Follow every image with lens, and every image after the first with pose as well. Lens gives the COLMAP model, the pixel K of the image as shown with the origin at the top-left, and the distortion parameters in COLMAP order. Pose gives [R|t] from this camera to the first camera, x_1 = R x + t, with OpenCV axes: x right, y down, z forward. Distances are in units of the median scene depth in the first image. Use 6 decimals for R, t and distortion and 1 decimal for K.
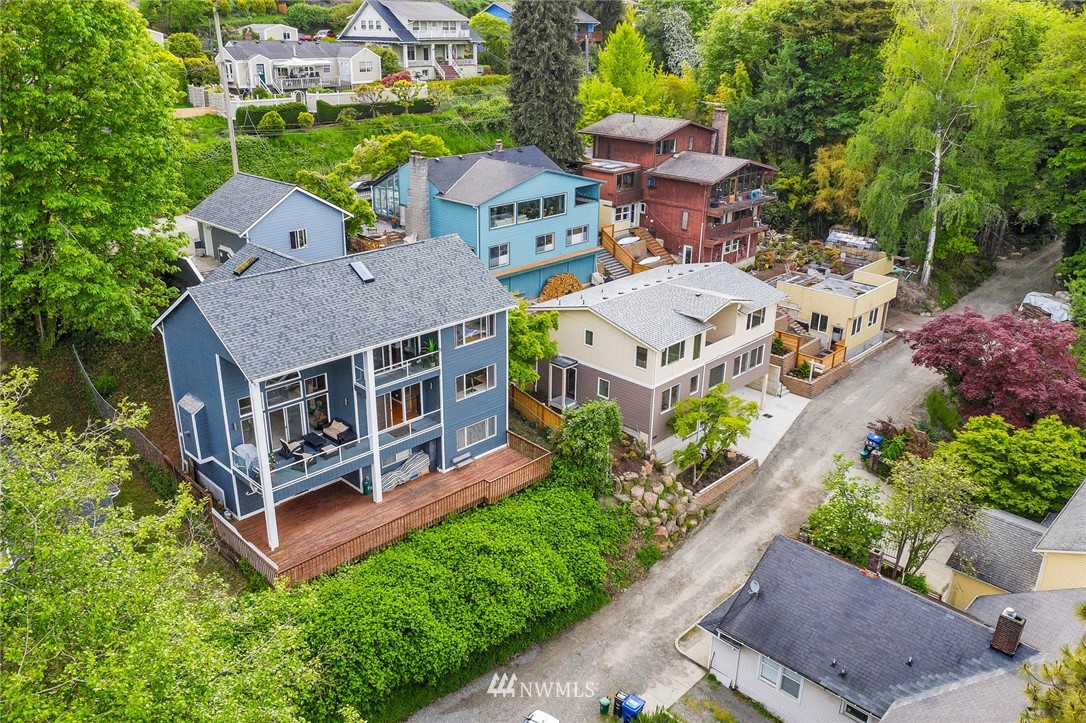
lens RADIAL K [[852.0, 0, 543.0], [0, 852.0, 361.5], [0, 0, 1]] dist [-0.036492, -0.000811]
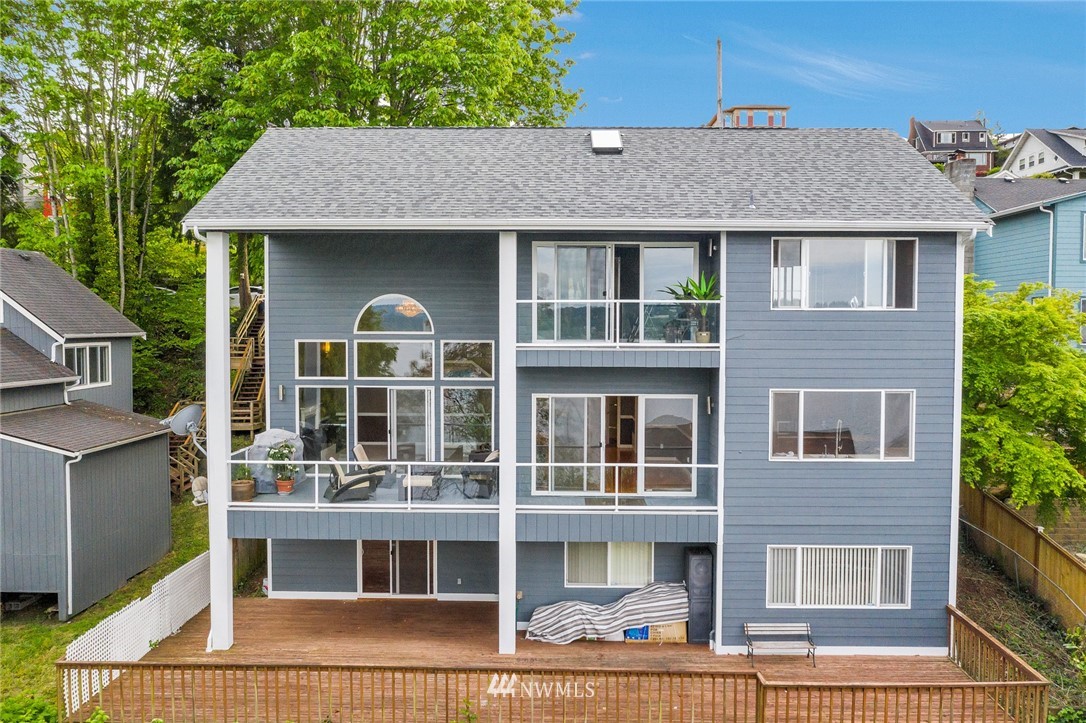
lens RADIAL K [[852.0, 0, 543.0], [0, 852.0, 361.5], [0, 0, 1]] dist [-0.036492, -0.000811]
pose [[0.684546, 0.017975, -0.728748, 0.099656], [-0.267513, 0.936143, -0.228197, 0.116003], [0.678110, 0.351161, 0.645641, 0.661446]]
